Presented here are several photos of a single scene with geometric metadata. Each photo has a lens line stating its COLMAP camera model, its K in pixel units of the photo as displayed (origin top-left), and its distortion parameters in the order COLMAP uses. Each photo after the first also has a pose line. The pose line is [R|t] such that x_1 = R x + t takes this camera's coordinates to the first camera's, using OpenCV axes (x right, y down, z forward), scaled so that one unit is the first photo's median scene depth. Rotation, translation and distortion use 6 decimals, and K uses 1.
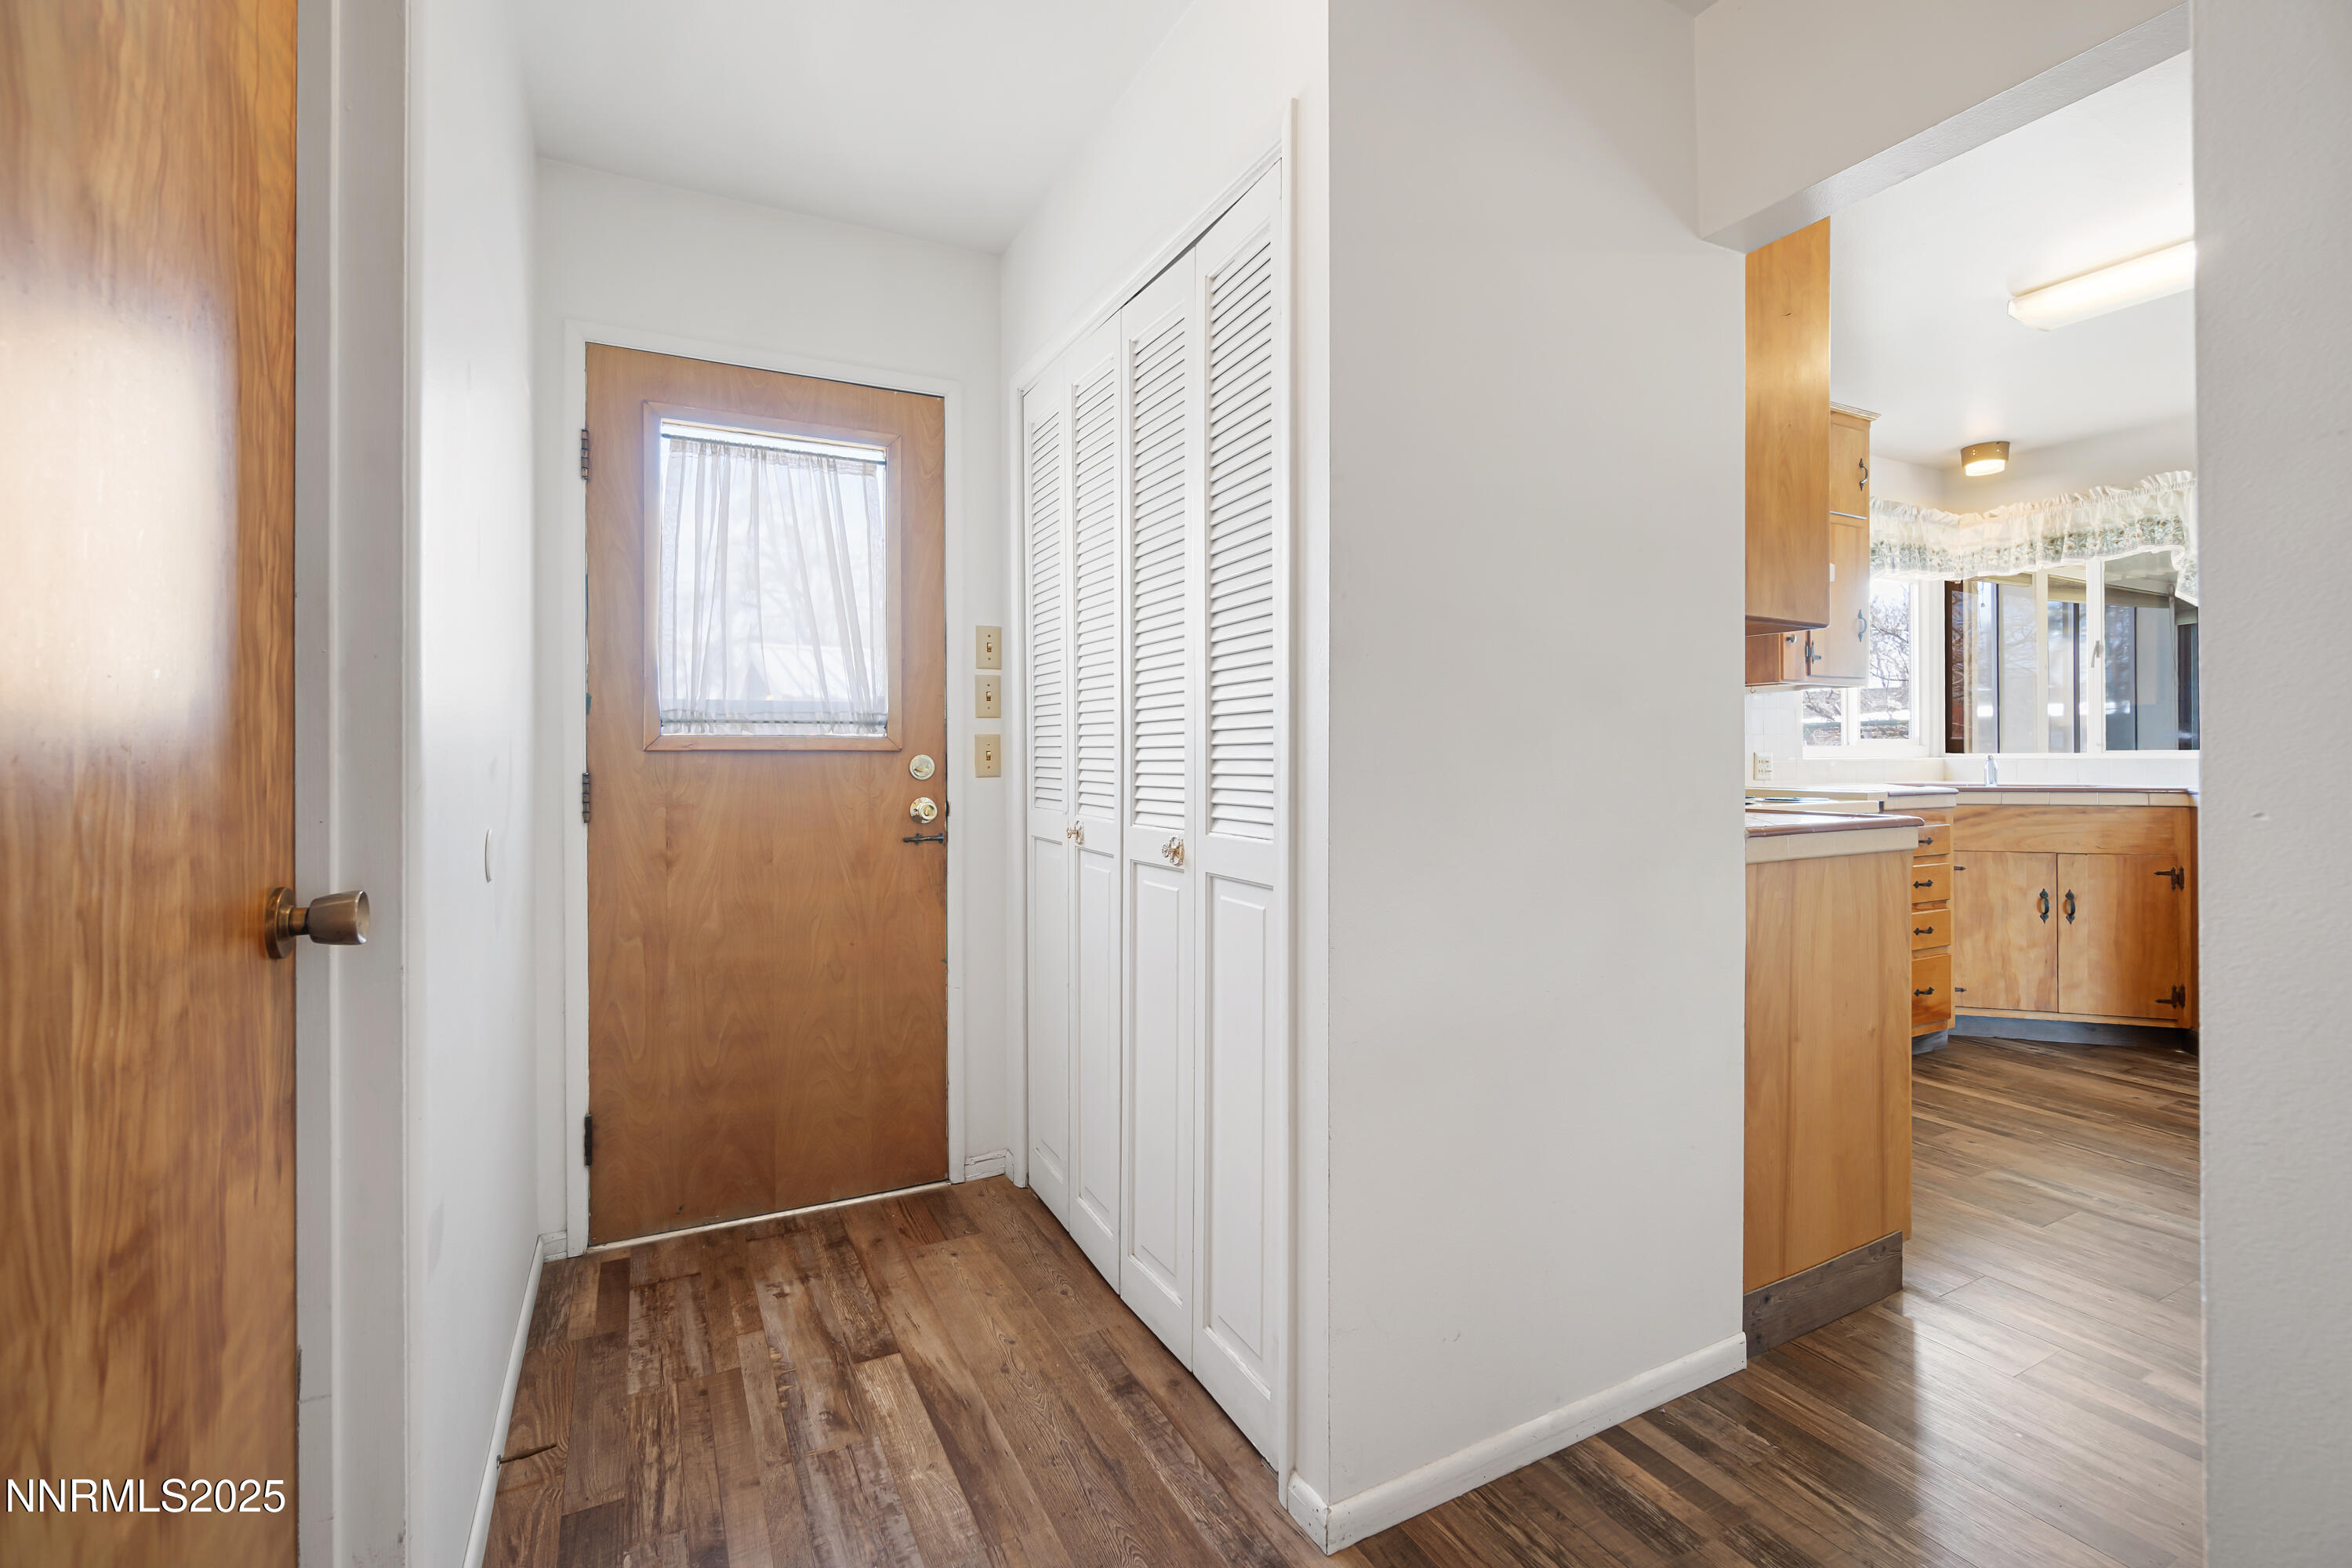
lens RADIAL K [[1020.6, 0, 1180.6], [0, 1020.6, 756.0], [0, 0, 1]] dist [-0.002199, 0.000872]
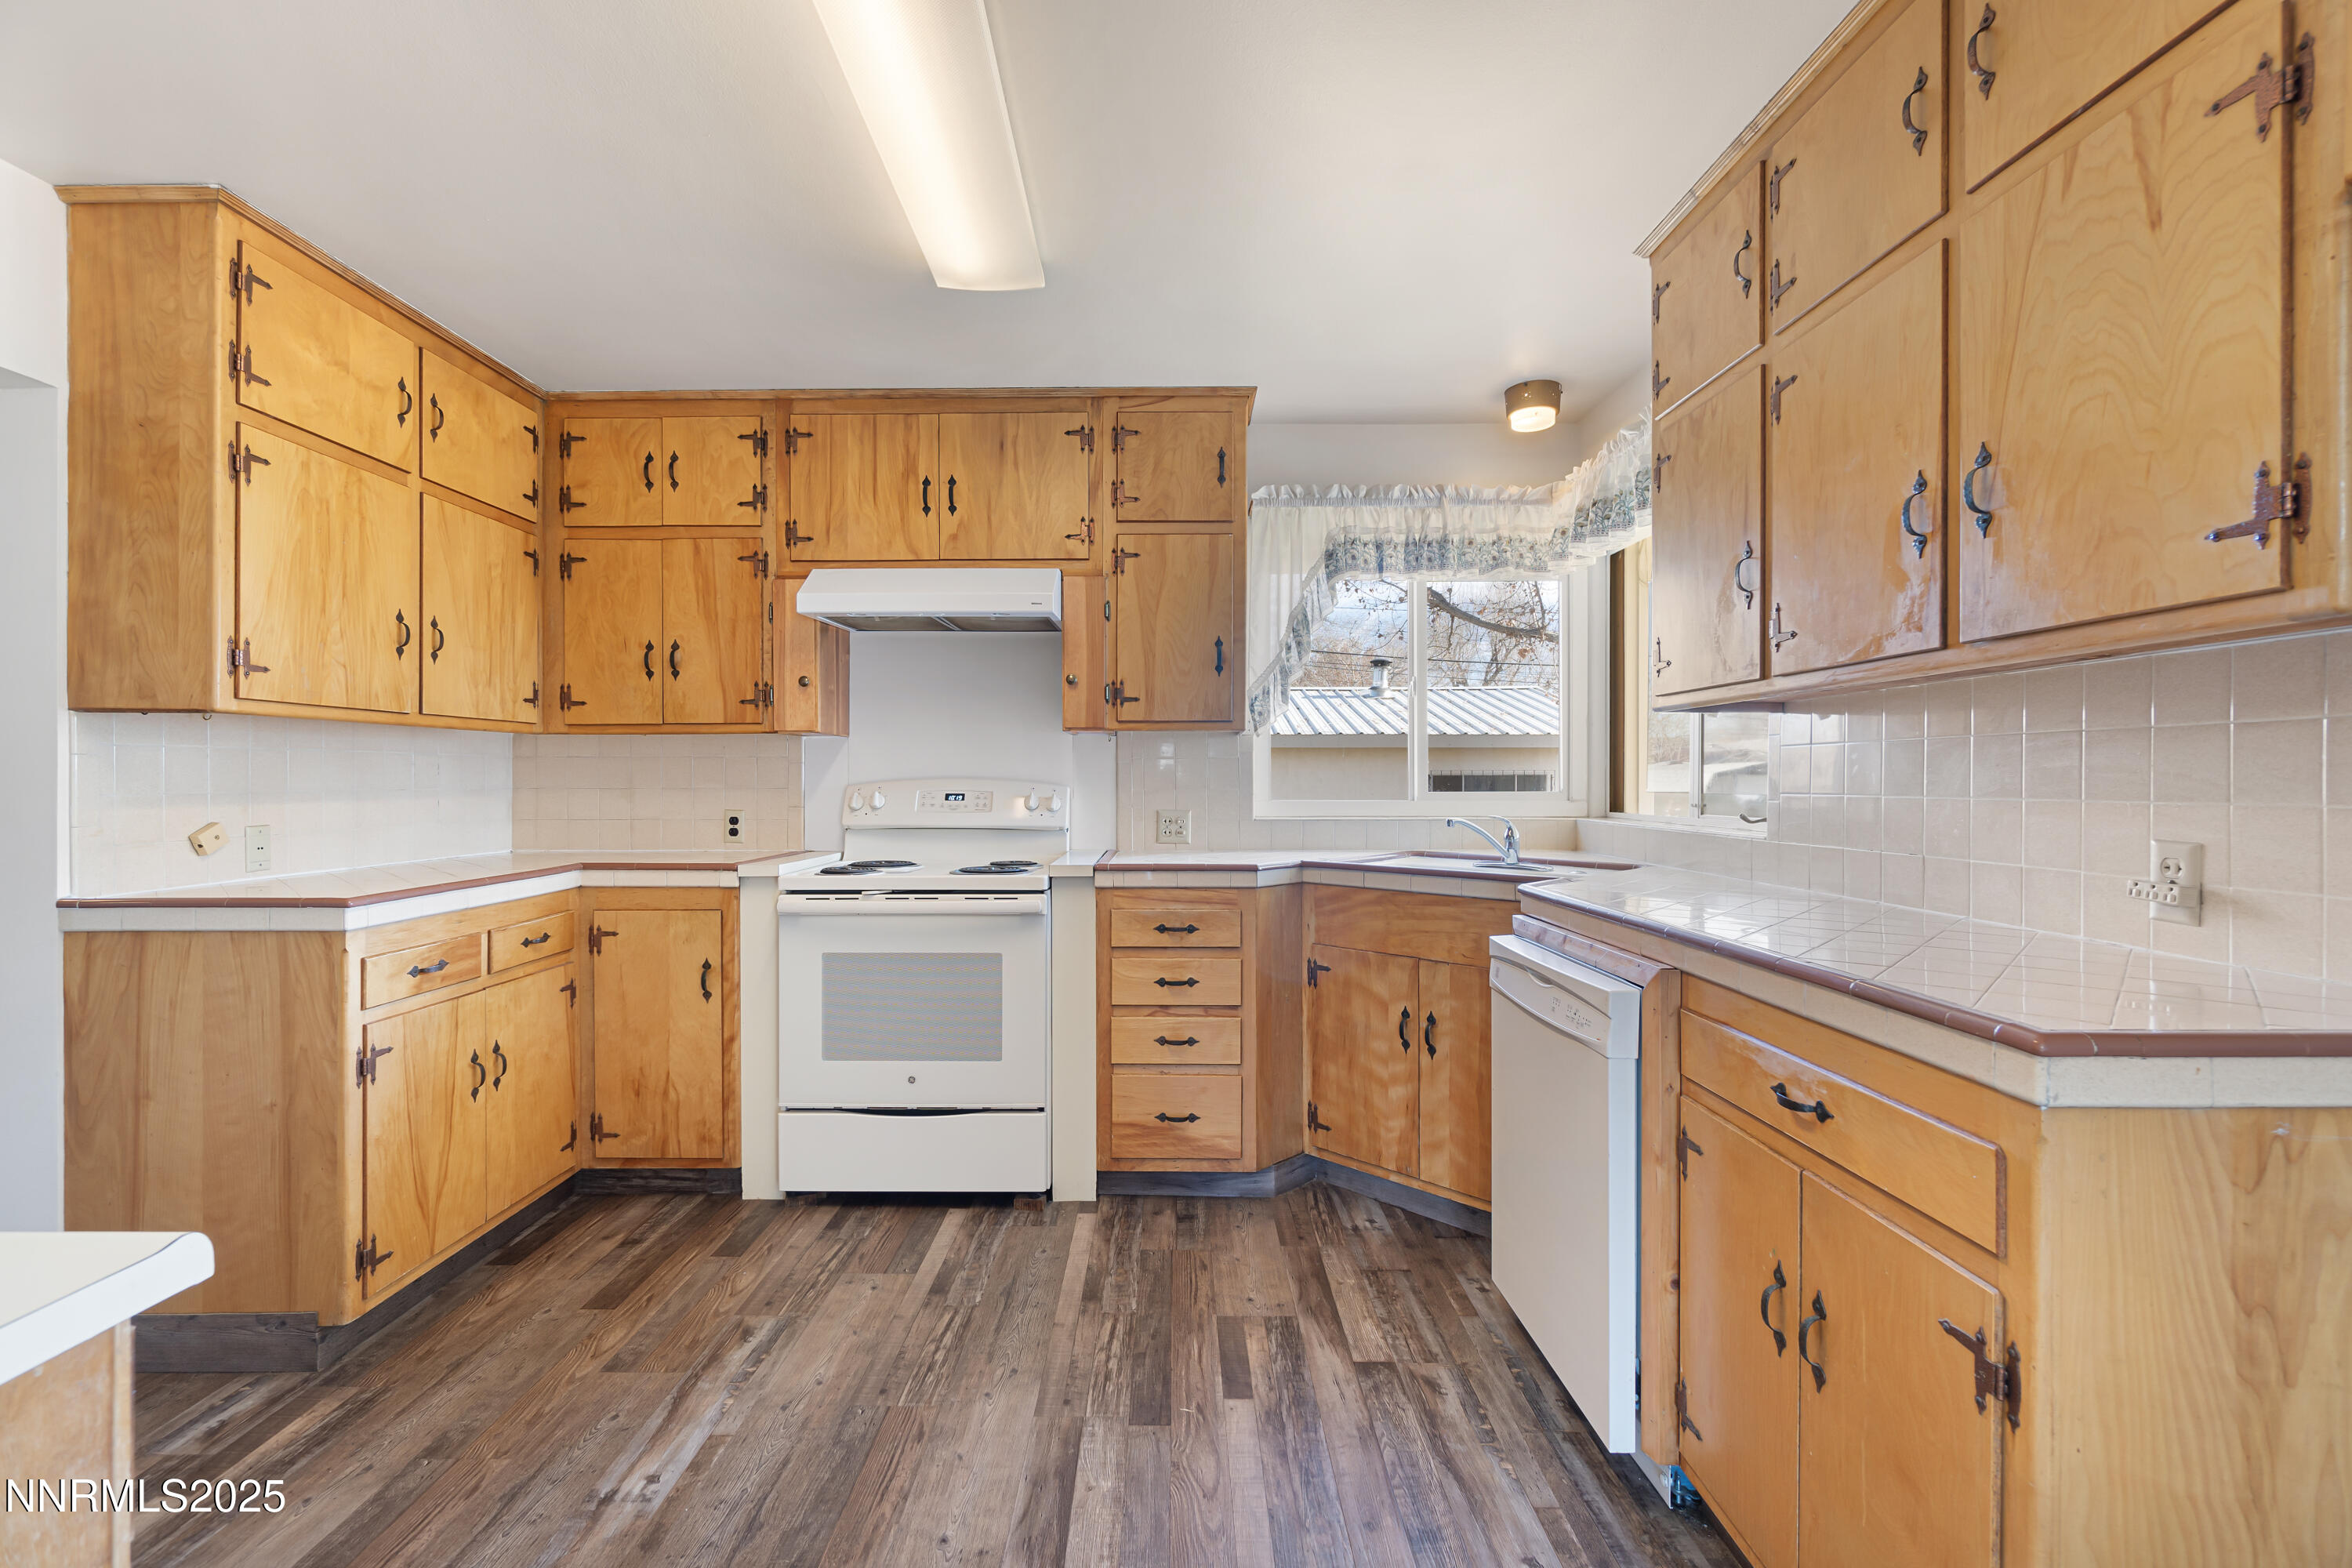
lens RADIAL K [[1020.6, 0, 1166.3], [0, 1020.6, 784.8], [0, 0, 1]] dist [-0.002199, 0.000872]
pose [[0.882645, 0.005253, -0.470010, 1.017719], [-0.002385, 0.999975, 0.006699, -0.031962], [0.470033, -0.004792, 0.882636, 0.272275]]
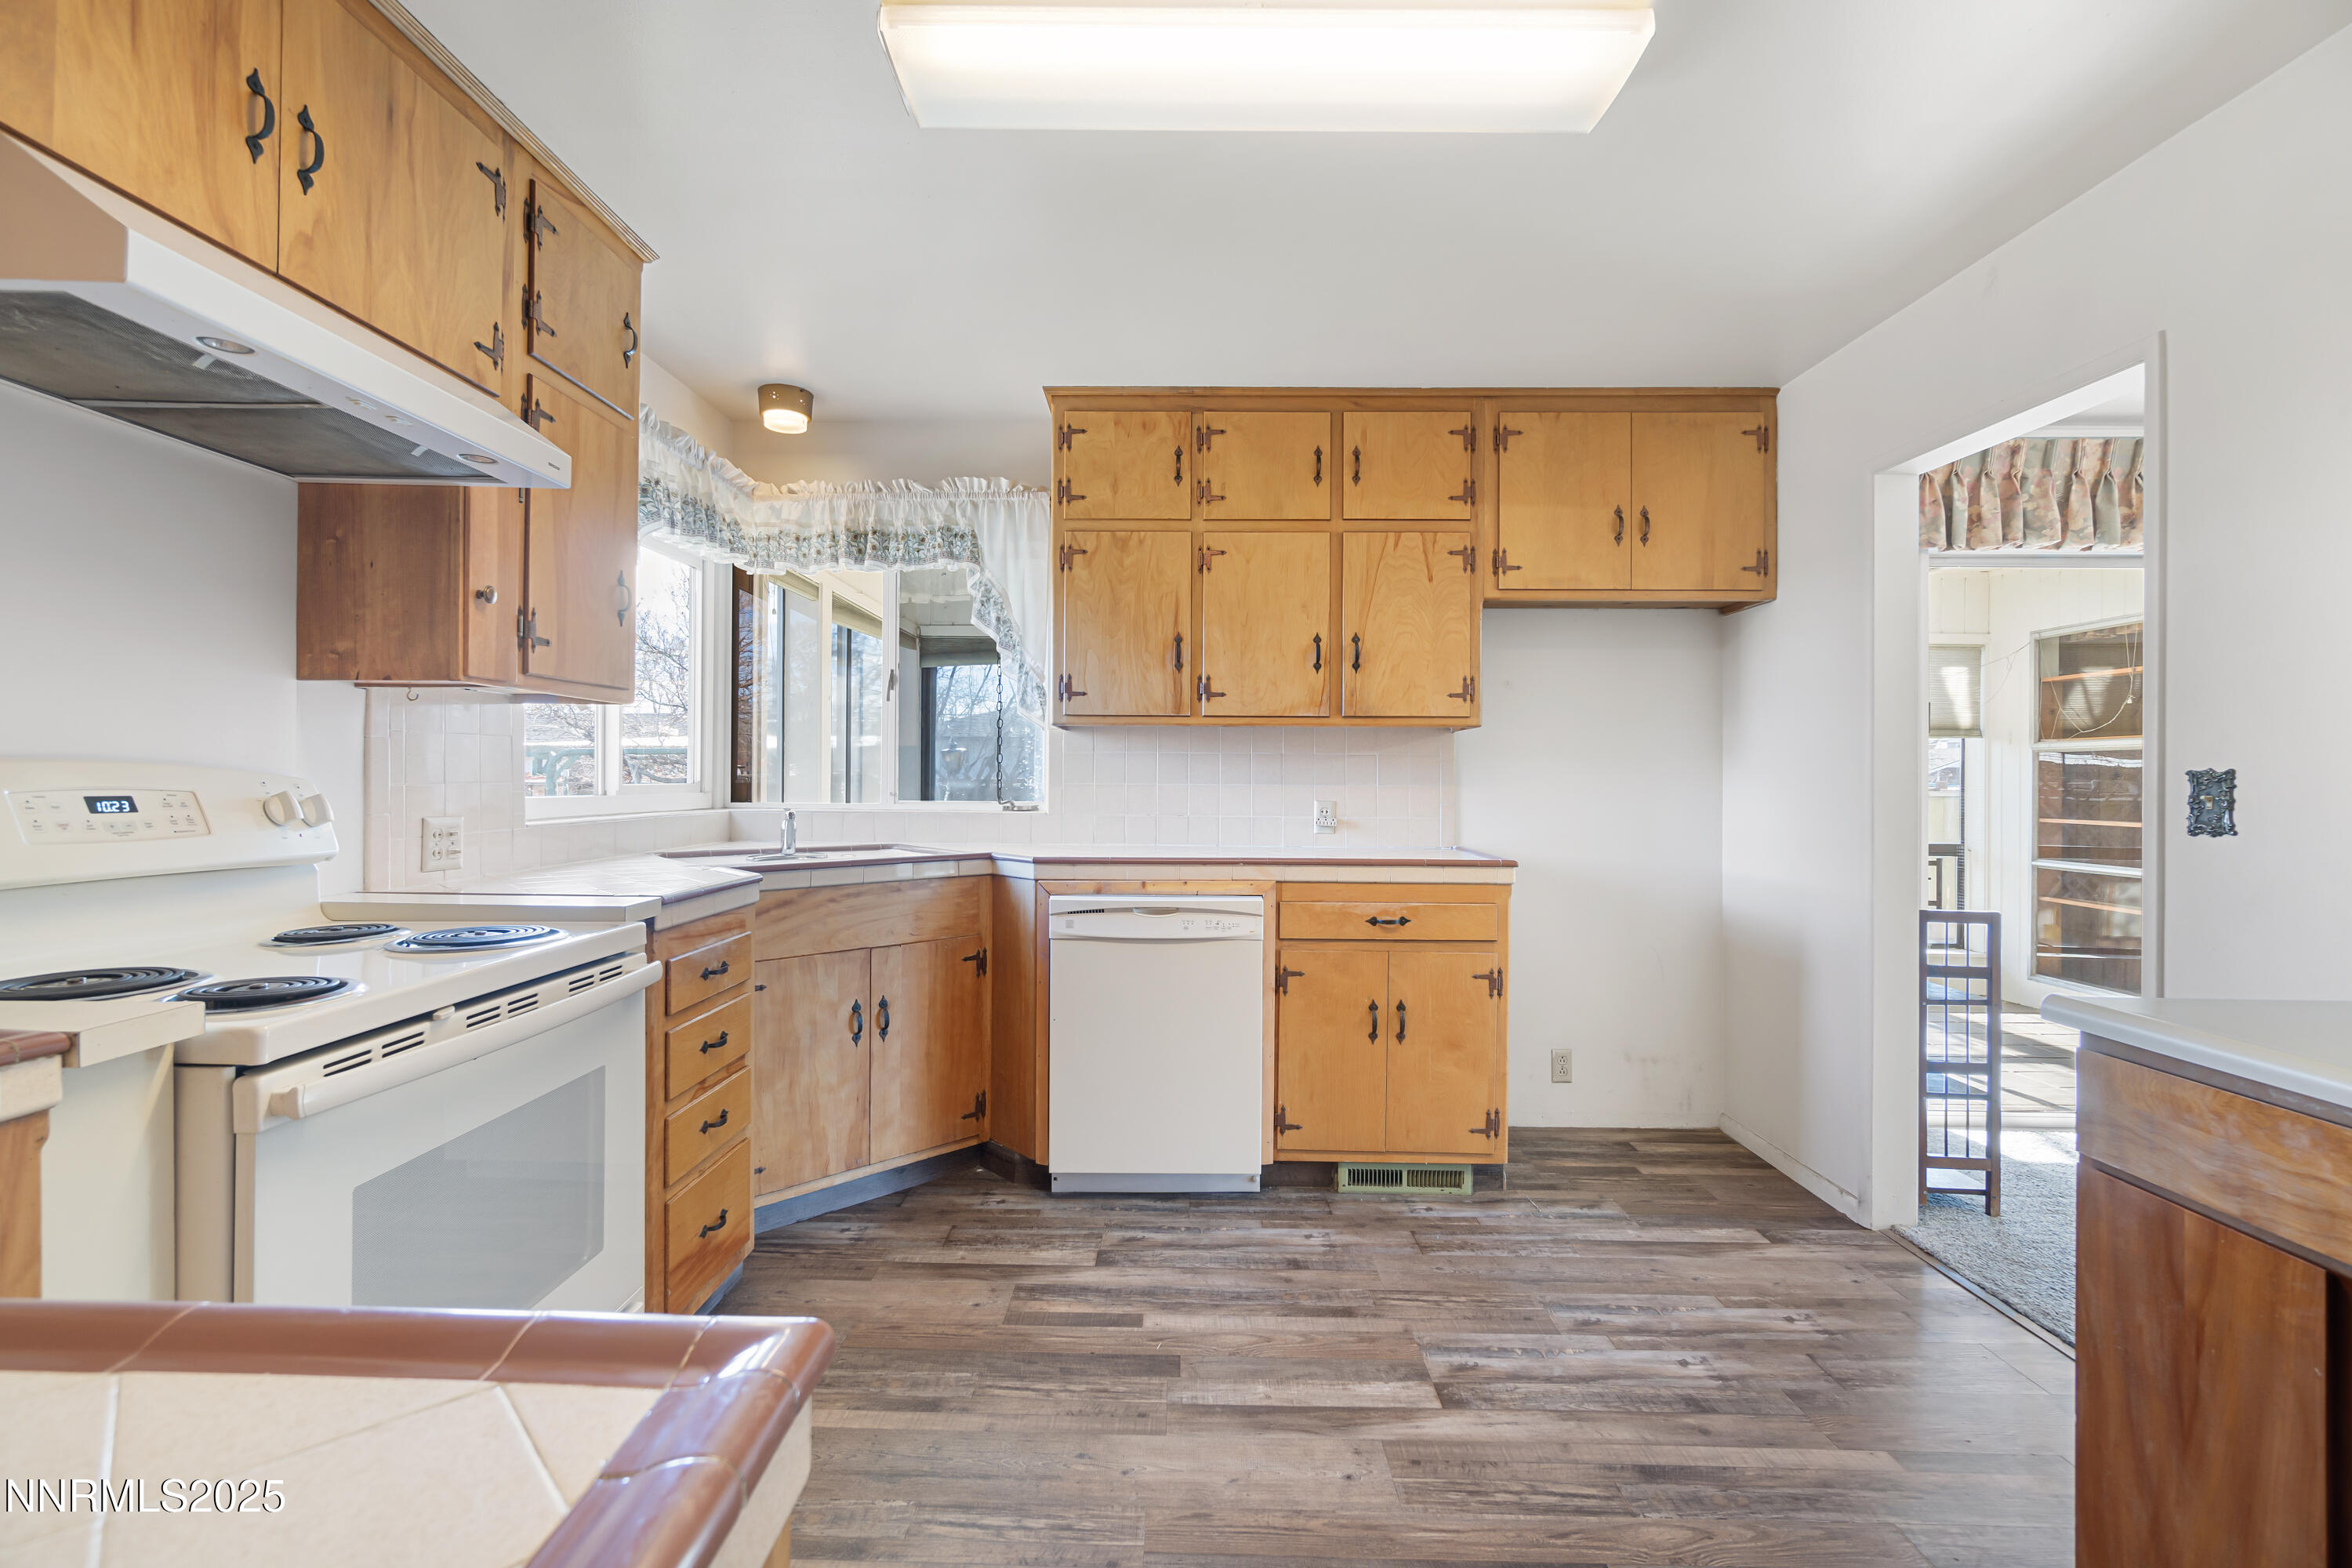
lens RADIAL K [[1020.6, 0, 1161.5], [0, 1020.6, 774.4], [0, 0, 1]] dist [-0.002199, 0.000872]
pose [[0.483751, 0.010116, 0.875147, 0.309383], [-0.009077, 0.999937, -0.006541, -0.026525], [-0.875159, -0.004779, 0.483812, 0.451222]]
